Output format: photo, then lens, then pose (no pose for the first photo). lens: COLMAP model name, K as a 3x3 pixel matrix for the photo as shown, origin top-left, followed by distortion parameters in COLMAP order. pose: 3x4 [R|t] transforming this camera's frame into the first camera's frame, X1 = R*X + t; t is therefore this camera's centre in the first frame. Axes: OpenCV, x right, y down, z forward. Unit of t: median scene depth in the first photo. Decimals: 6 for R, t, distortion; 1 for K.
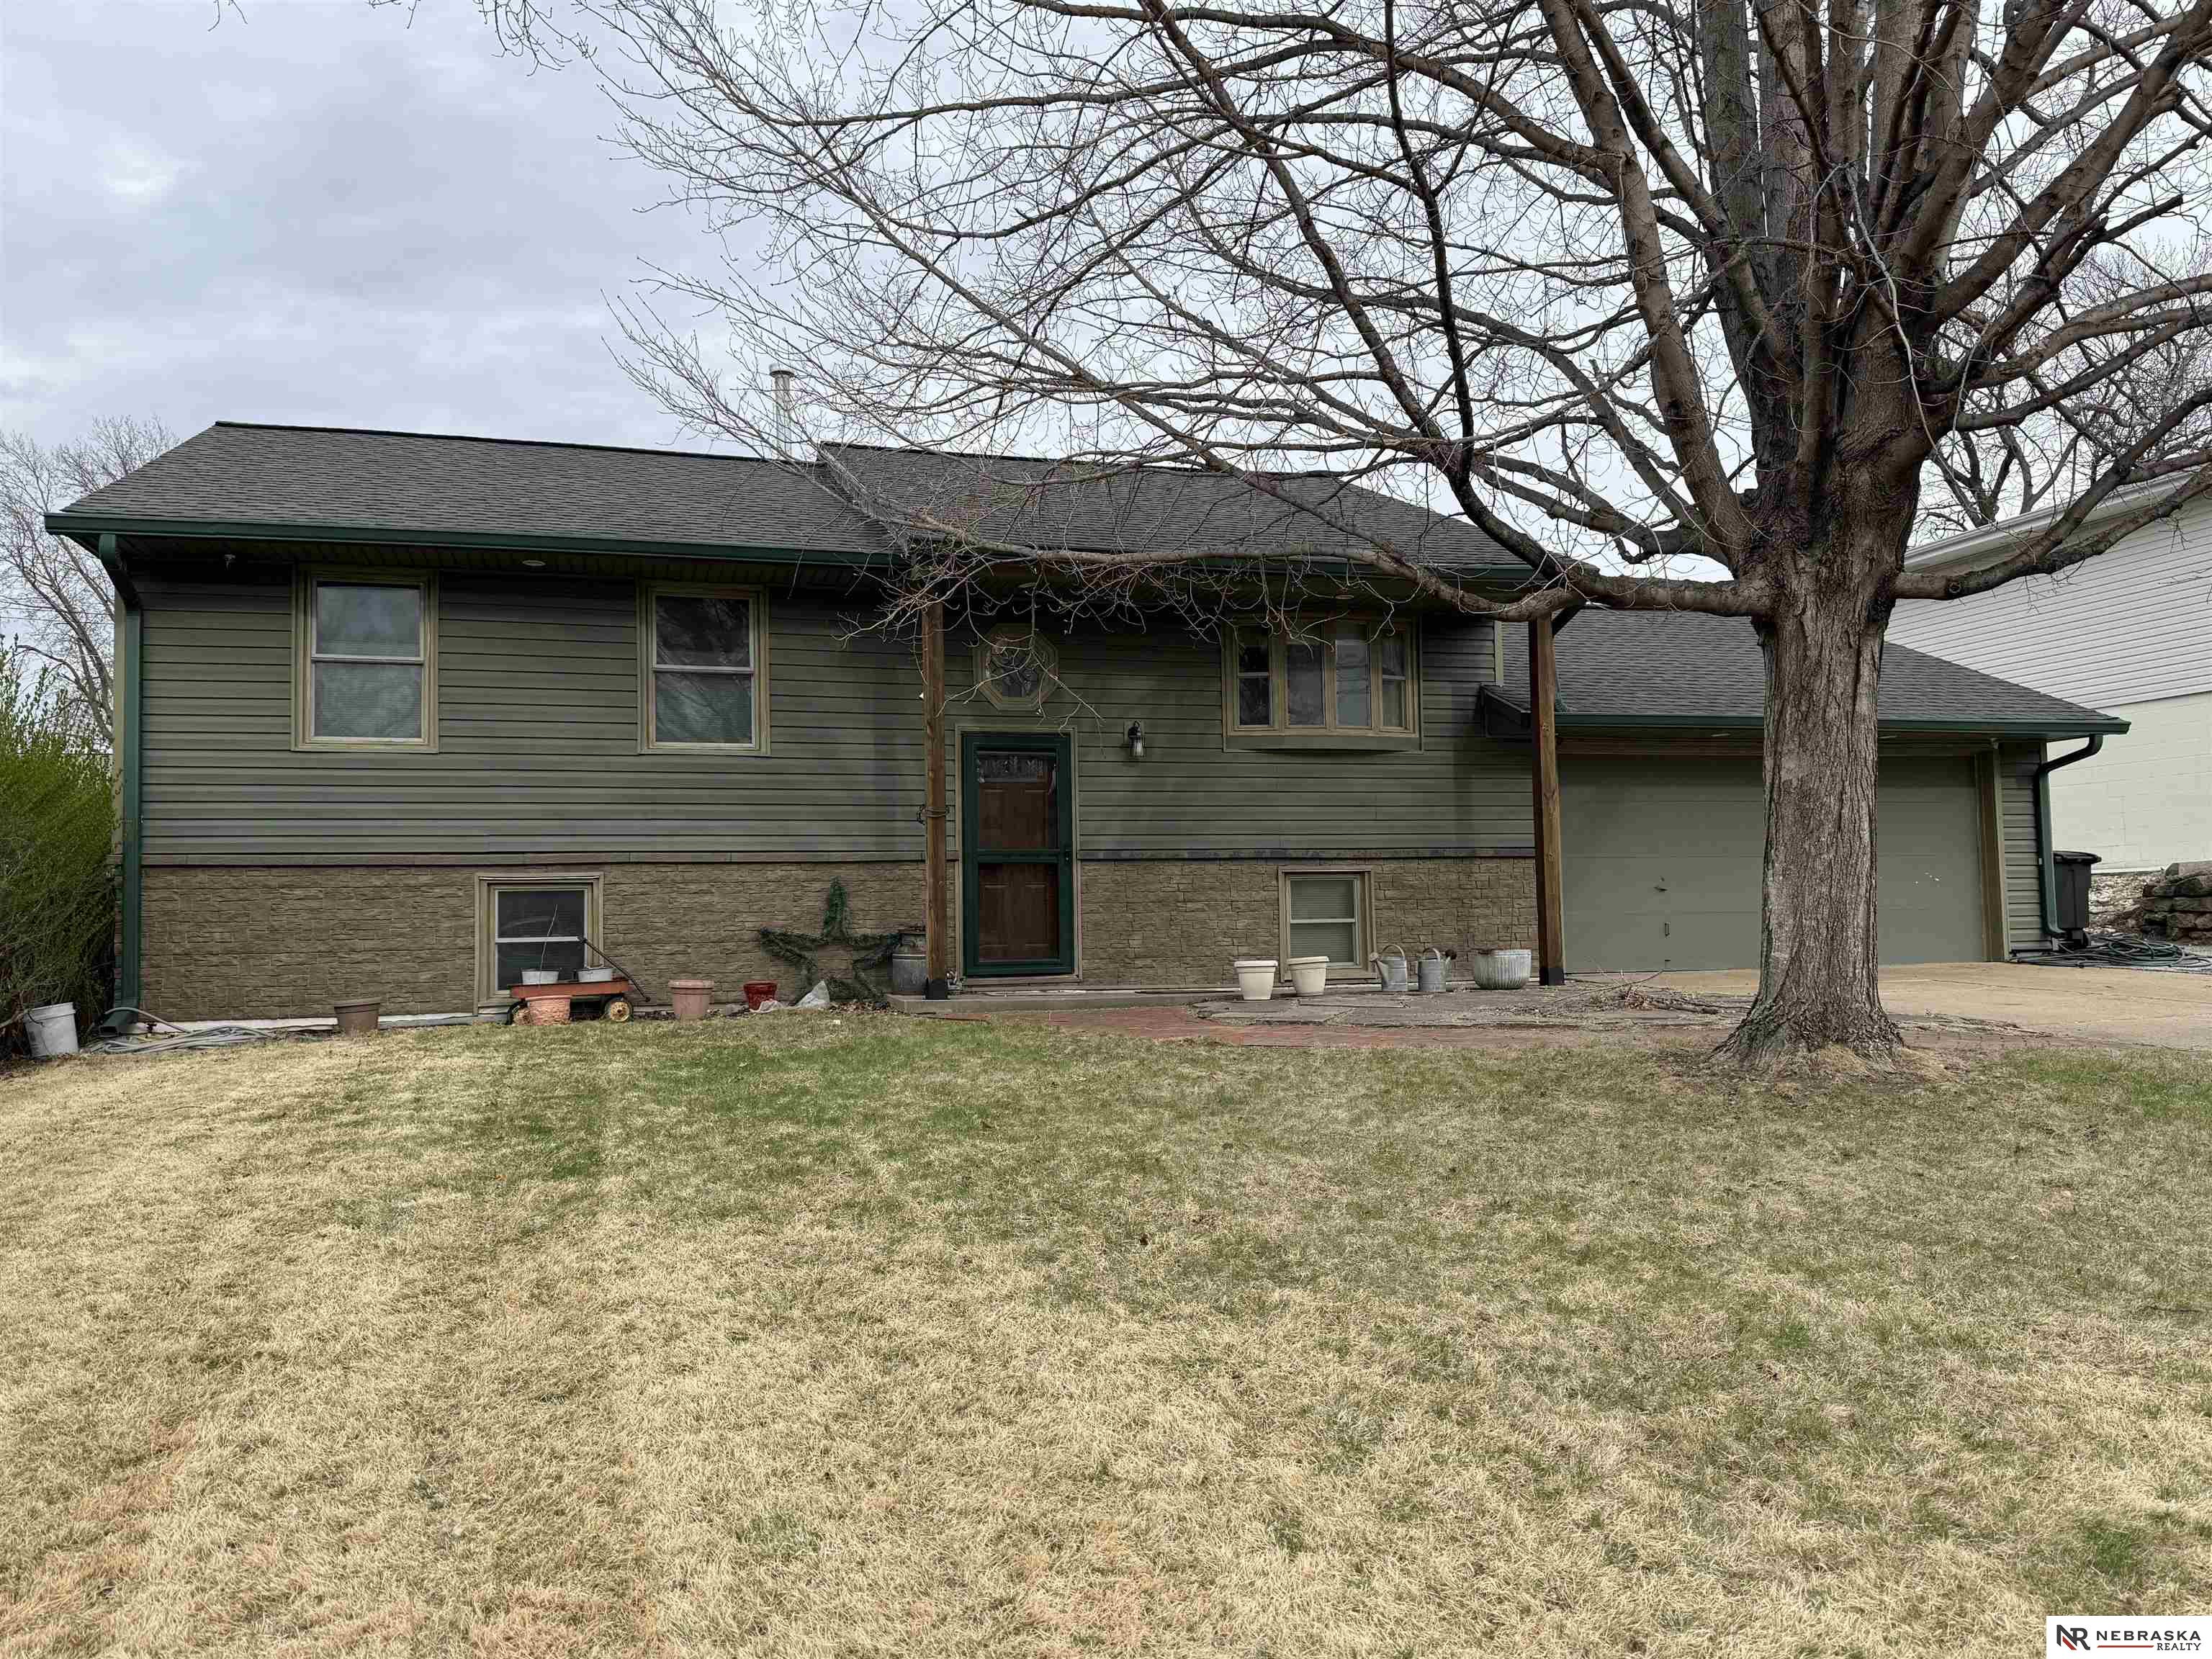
lens RADIAL K [[1667.2, 0, 1087.0], [0, 1667.2, 835.0], [0, 0, 1]] dist [0.068078, -0.029176]
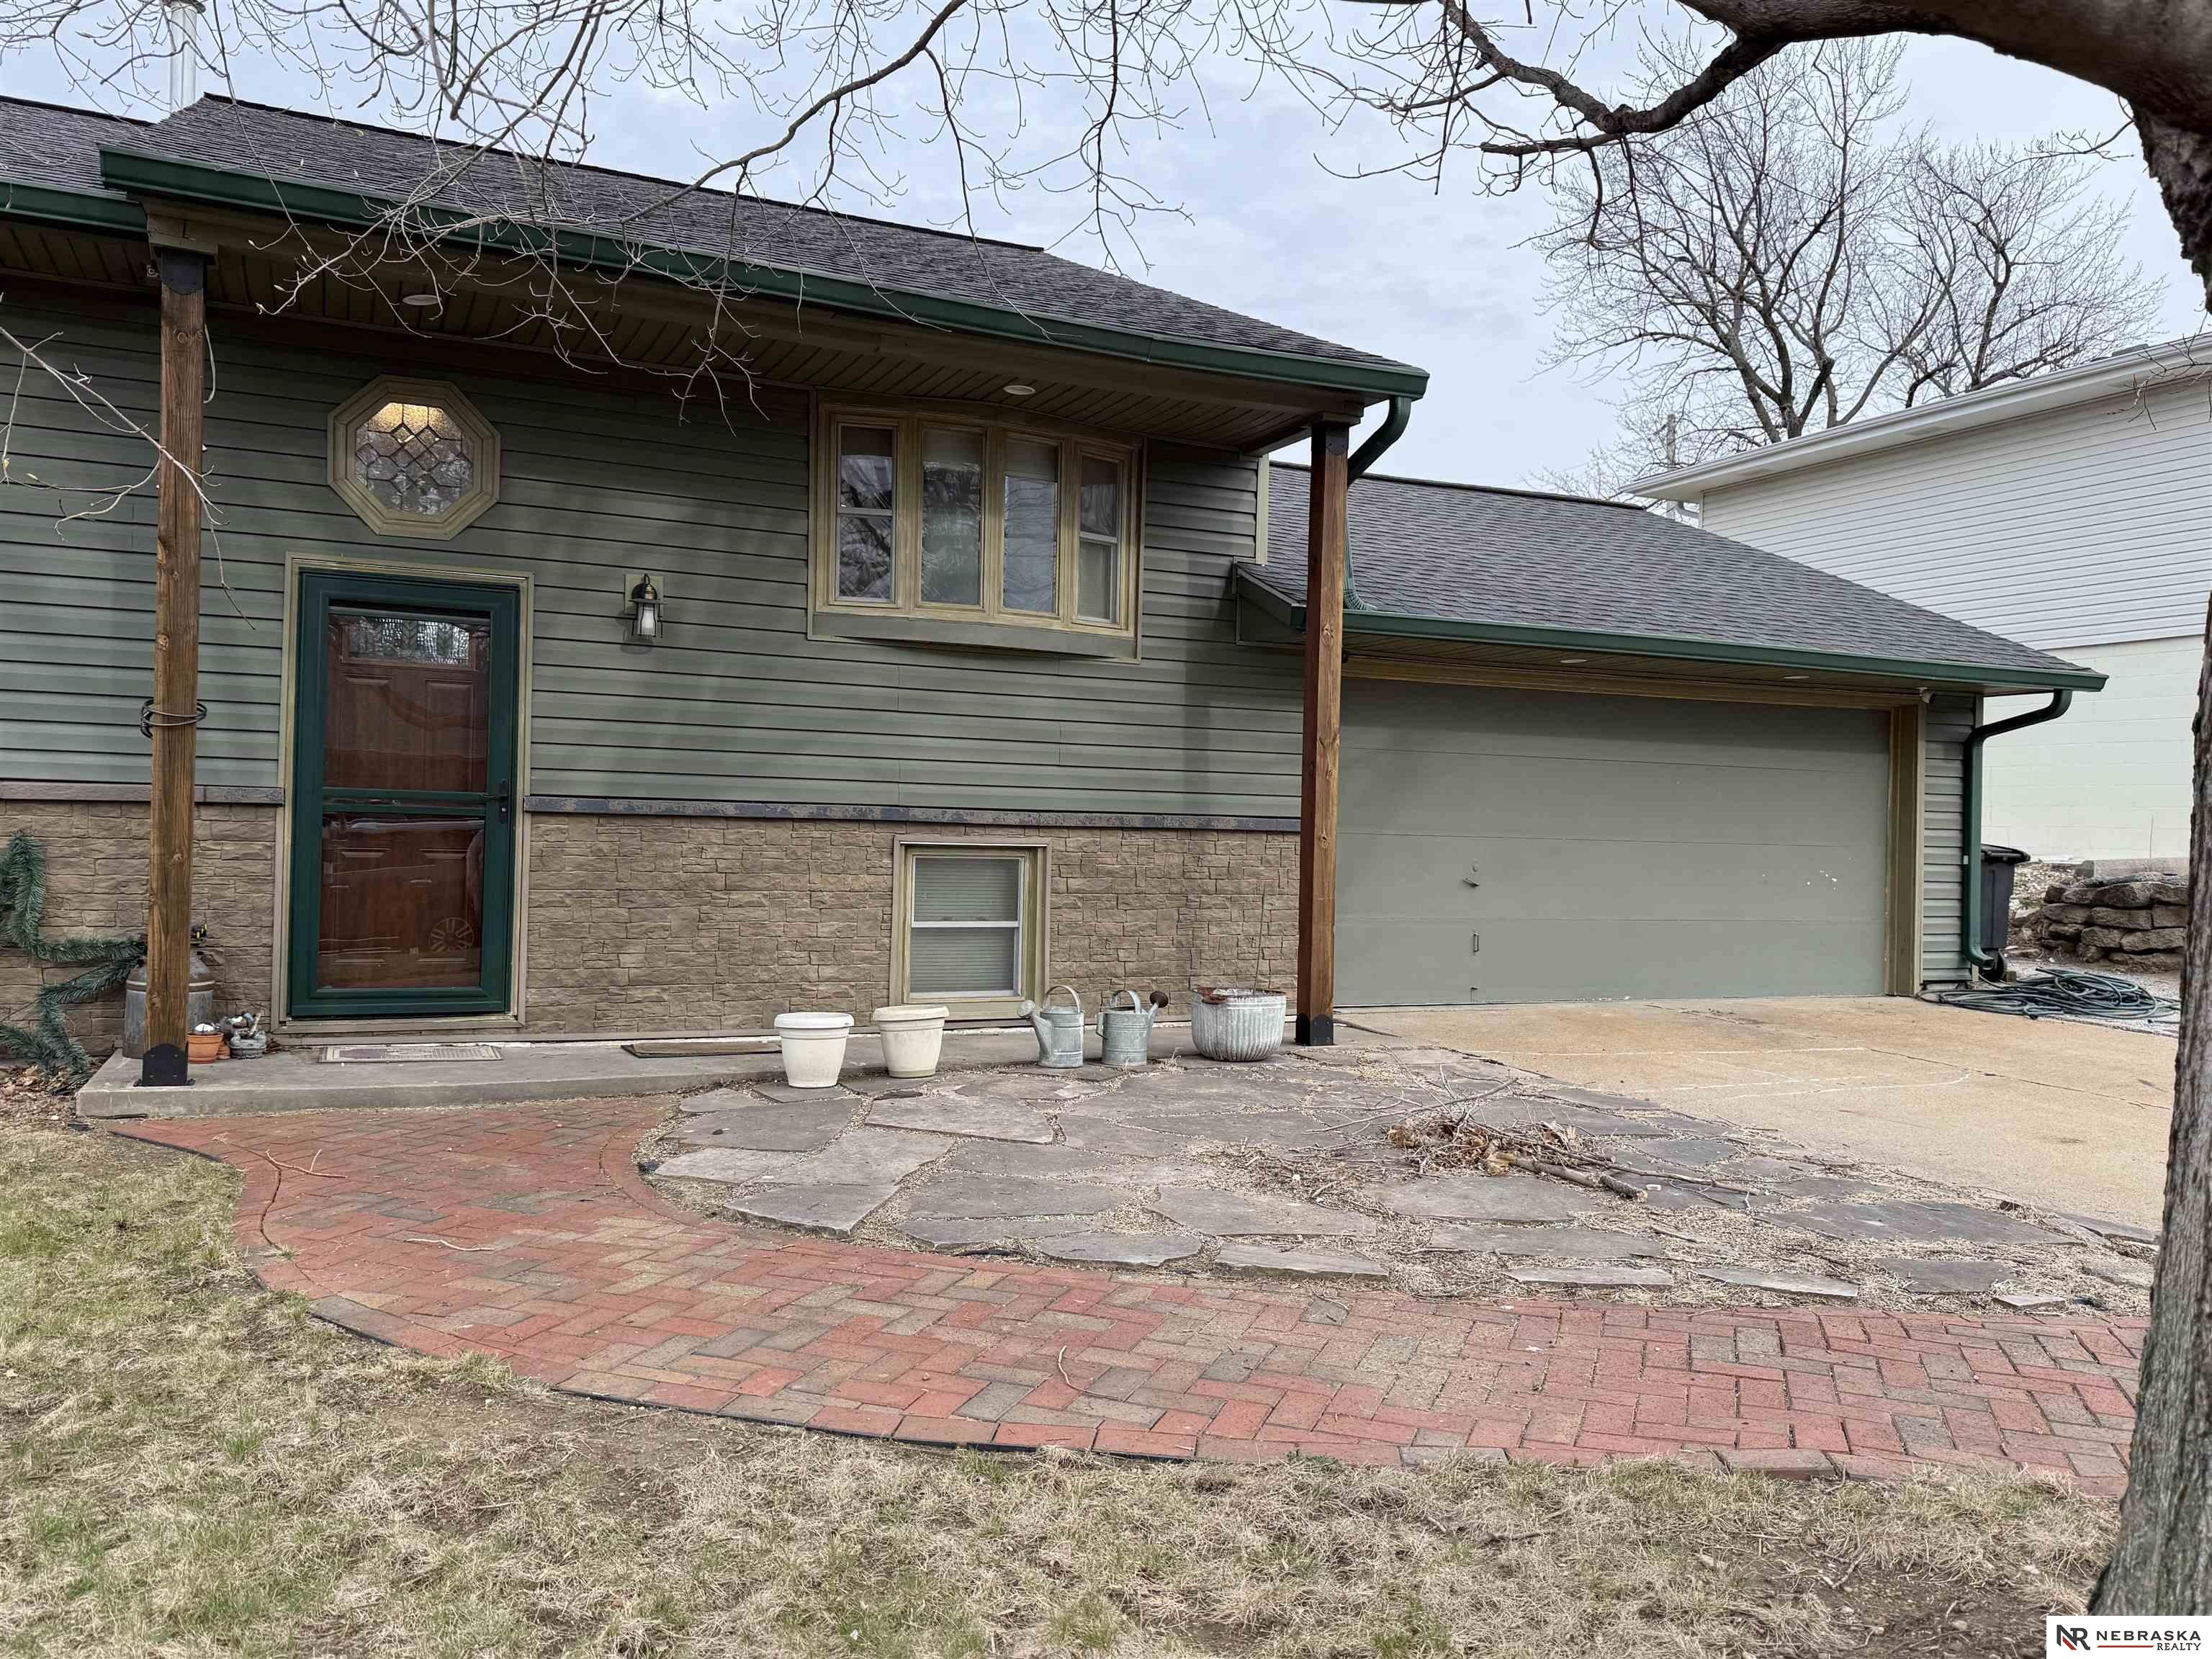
lens RADIAL K [[1667.2, 0, 1104.3], [0, 1667.2, 843.7], [0, 0, 1]] dist [0.068078, -0.029176]
pose [[0.987407, 0.041466, 0.152670, 0.095472], [-0.050855, 0.997013, 0.058121, -0.016751], [-0.149804, -0.065153, 0.986567, 0.378979]]
